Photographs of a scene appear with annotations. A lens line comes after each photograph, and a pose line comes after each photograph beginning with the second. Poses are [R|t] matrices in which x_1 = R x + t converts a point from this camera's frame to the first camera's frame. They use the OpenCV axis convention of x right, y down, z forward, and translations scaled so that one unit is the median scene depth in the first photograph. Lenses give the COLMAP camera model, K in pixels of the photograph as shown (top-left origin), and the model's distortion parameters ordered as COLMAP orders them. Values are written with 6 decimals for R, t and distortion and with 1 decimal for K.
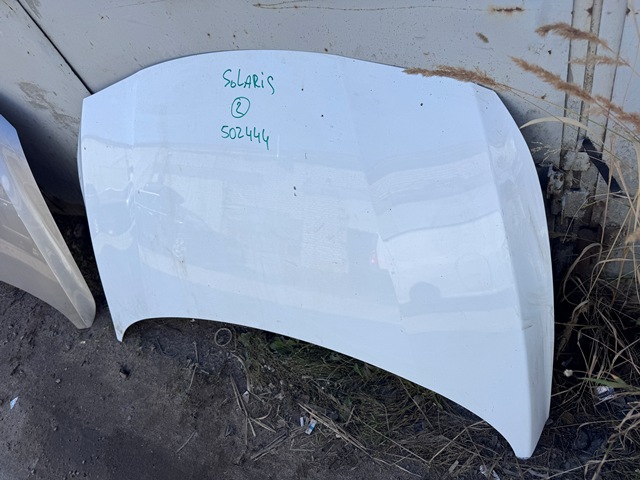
lens RADIAL K [[456.9, 0, 319.3], [0, 456.9, 243.0], [0, 0, 1]] dist [0.002865, -0.003883]
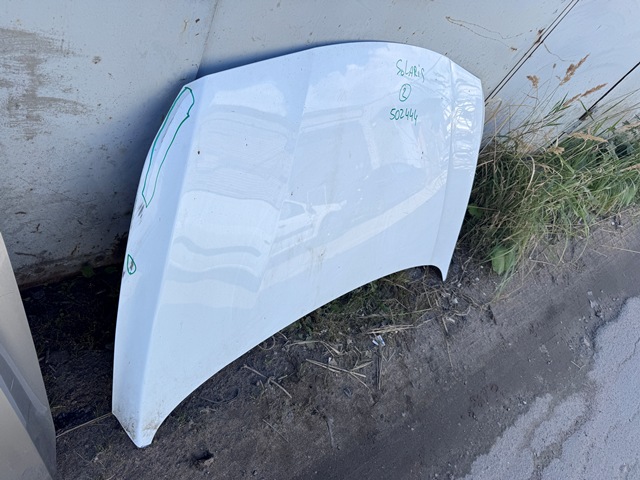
lens RADIAL K [[457.3, 0, 323.5], [0, 457.3, 239.4], [0, 0, 1]] dist [0.033211, -0.045440]
pose [[0.301899, -0.307178, 0.902496, -1.197576], [0.230115, 0.942156, 0.243699, -0.229968], [-0.925151, 0.134105, 0.355123, 0.683970]]
